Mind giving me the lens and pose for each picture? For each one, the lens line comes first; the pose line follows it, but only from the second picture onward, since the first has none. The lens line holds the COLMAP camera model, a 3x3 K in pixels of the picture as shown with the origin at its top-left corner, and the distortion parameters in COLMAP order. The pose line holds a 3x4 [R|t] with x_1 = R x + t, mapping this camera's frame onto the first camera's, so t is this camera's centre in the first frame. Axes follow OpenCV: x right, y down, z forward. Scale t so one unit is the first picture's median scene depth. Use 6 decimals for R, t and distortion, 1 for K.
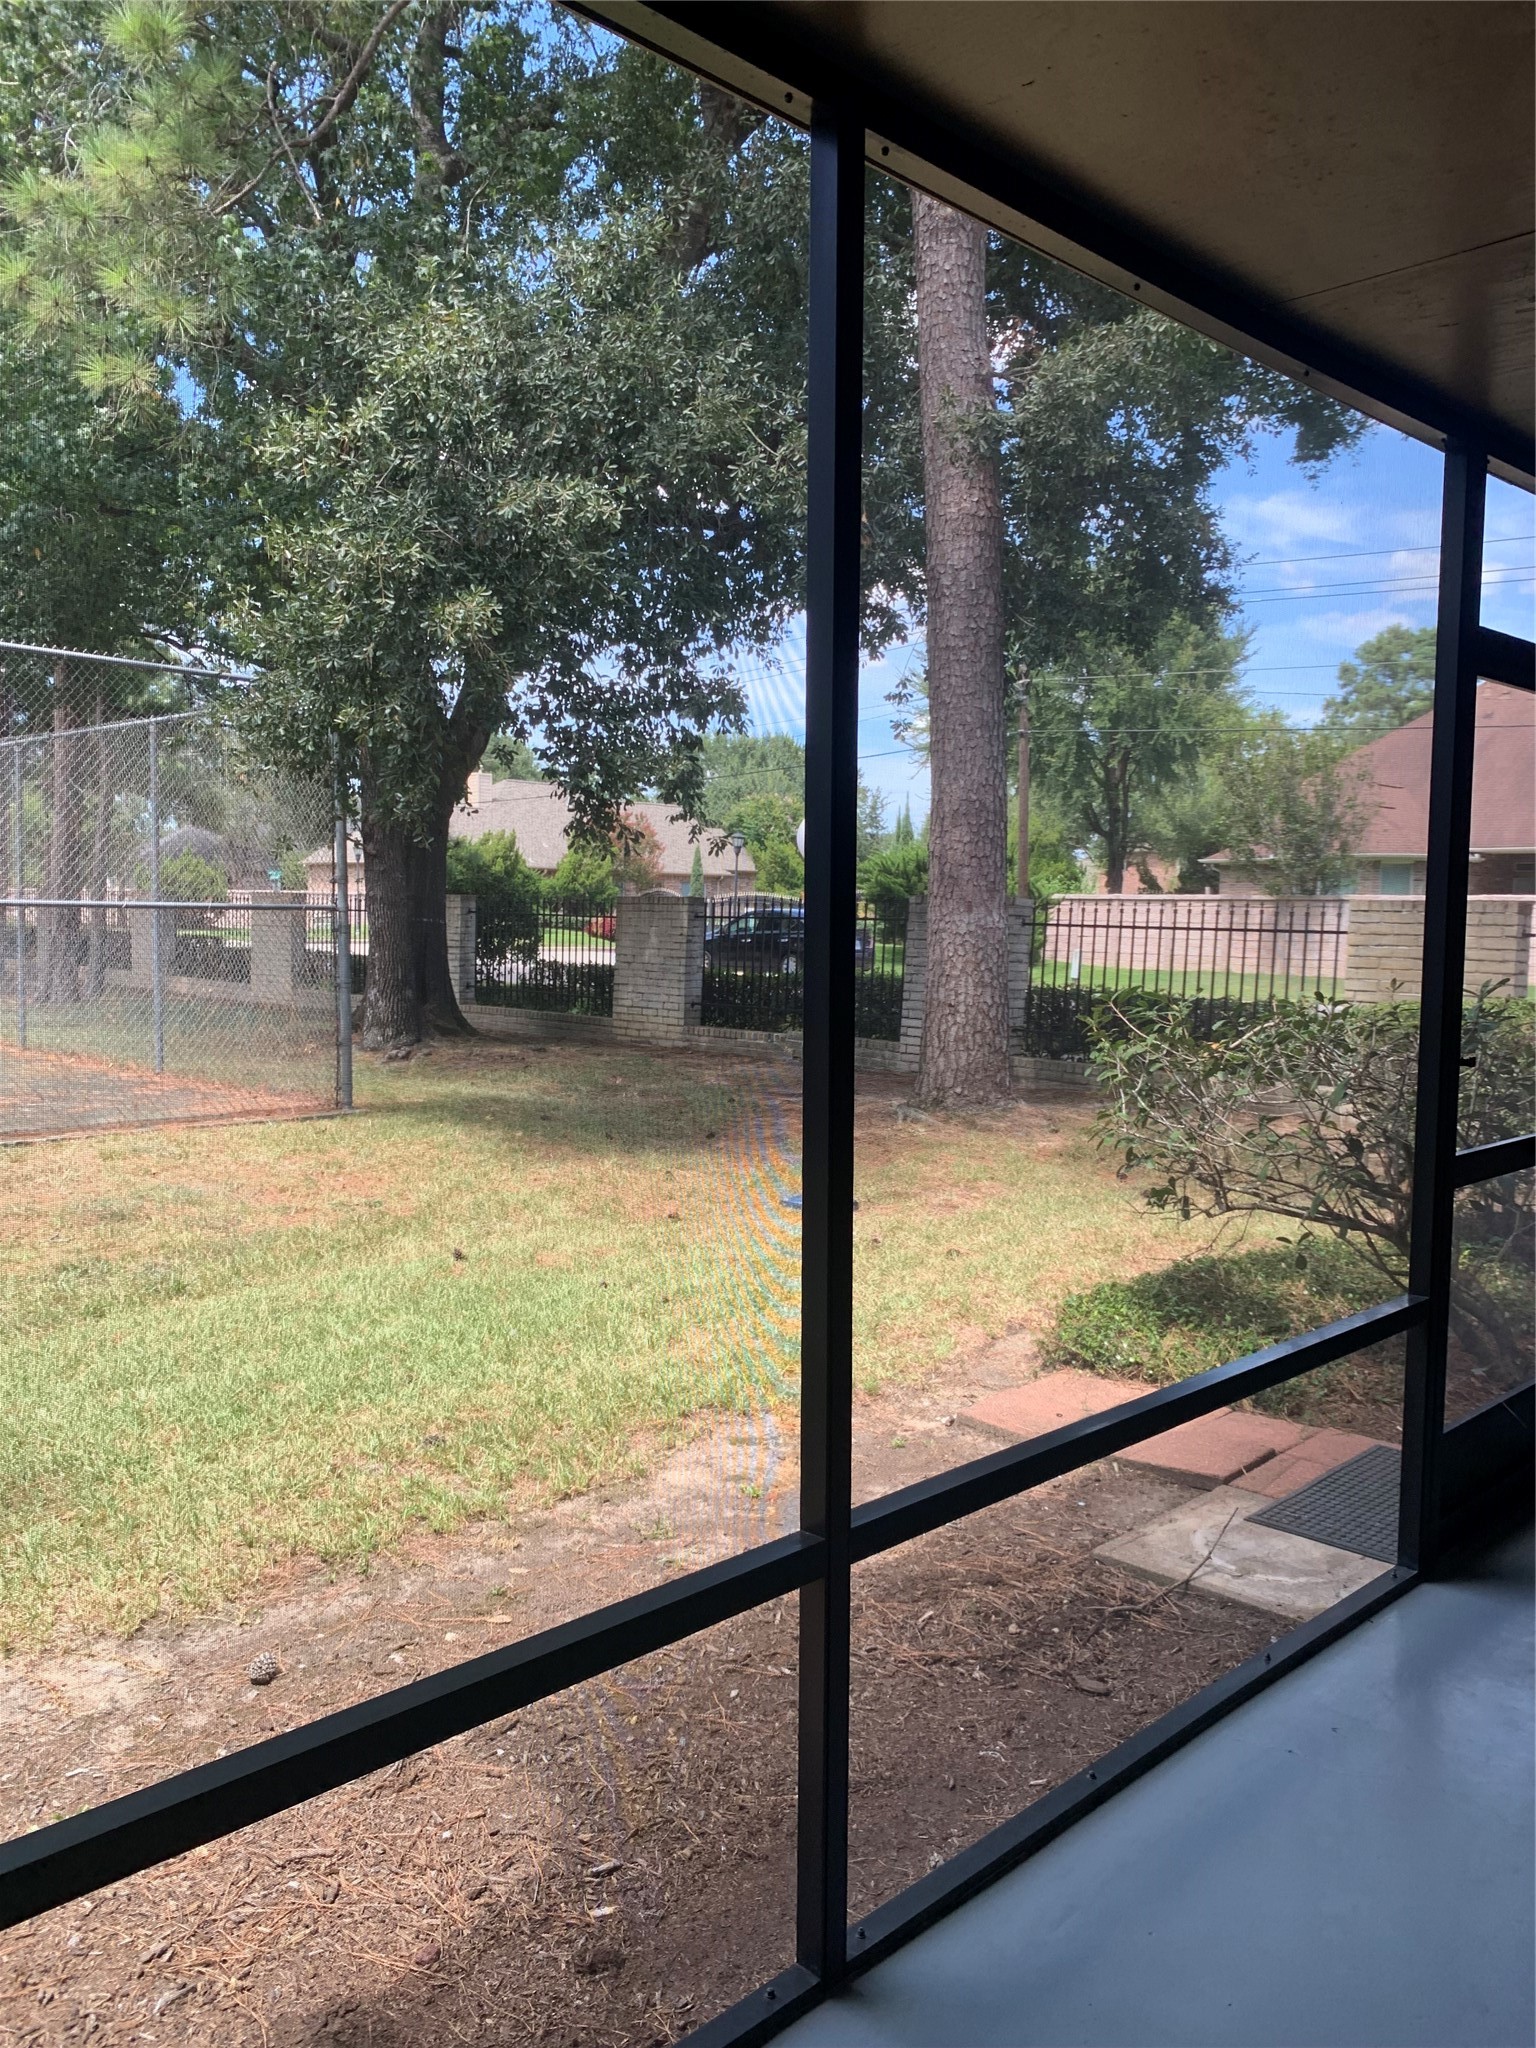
lens RADIAL K [[1575.9, 0, 776.4], [0, 1575.9, 1033.0], [0, 0, 1]] dist [0.144231, -0.361225]
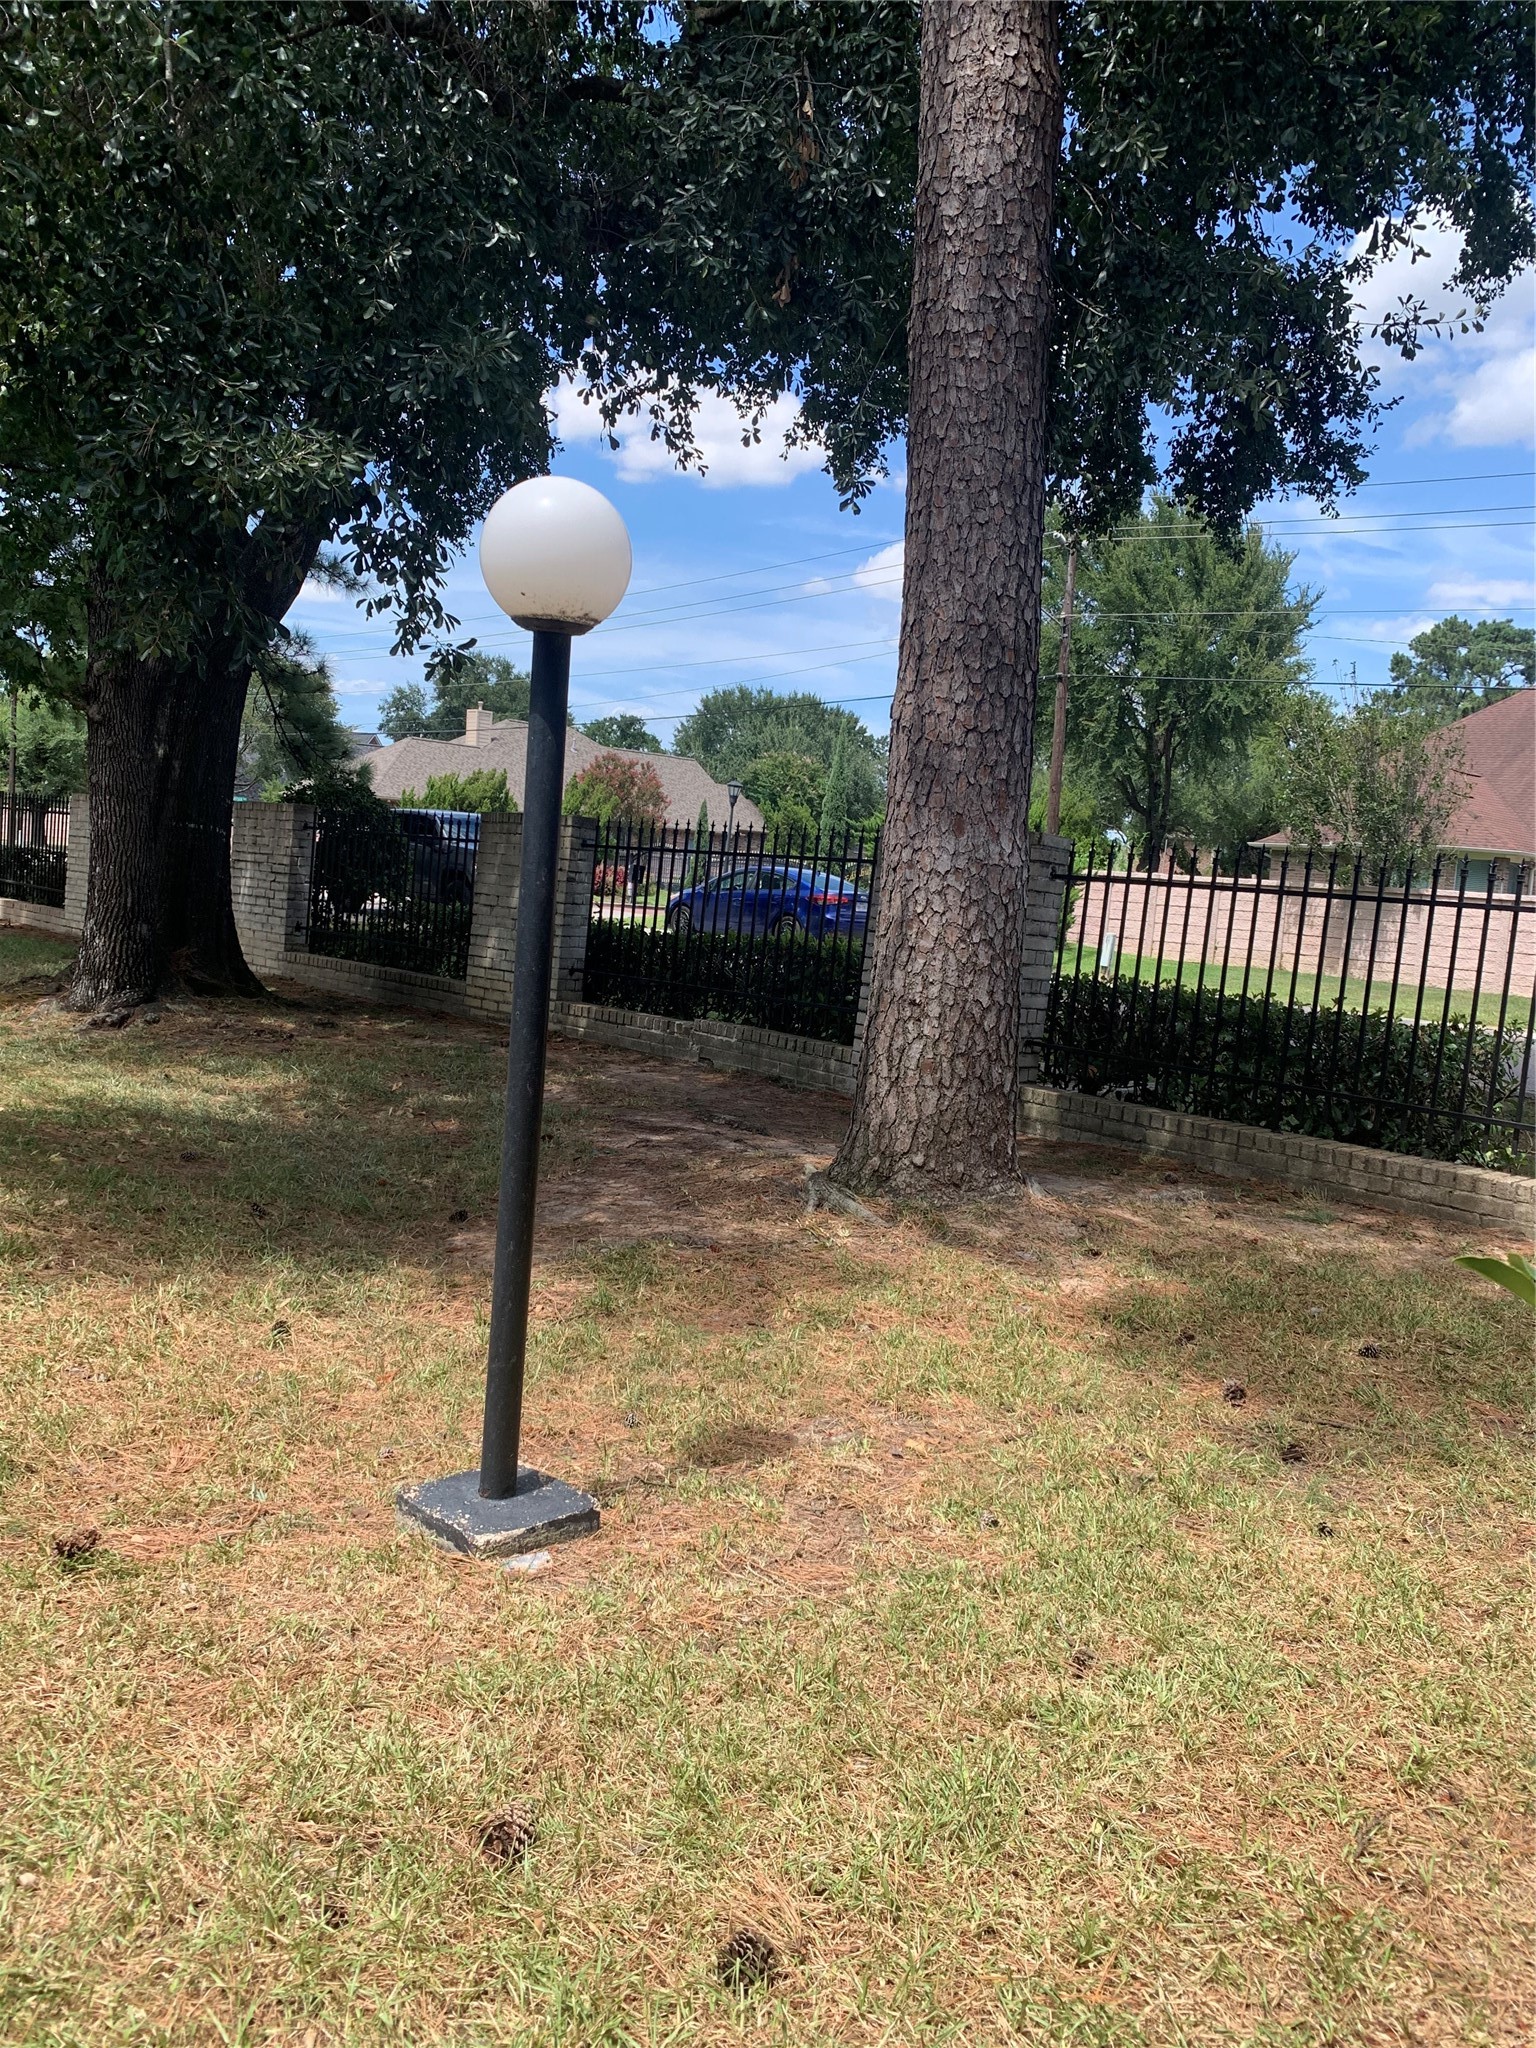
lens RADIAL K [[1587.5, 0, 804.9], [0, 1587.5, 1016.9], [0, 0, 1]] dist [0.180446, -0.532491]
pose [[0.998125, 0.060544, 0.008984, 0.069322], [-0.060615, 0.998130, 0.007909, -0.015075], [-0.008488, -0.008438, 0.999928, 0.458038]]
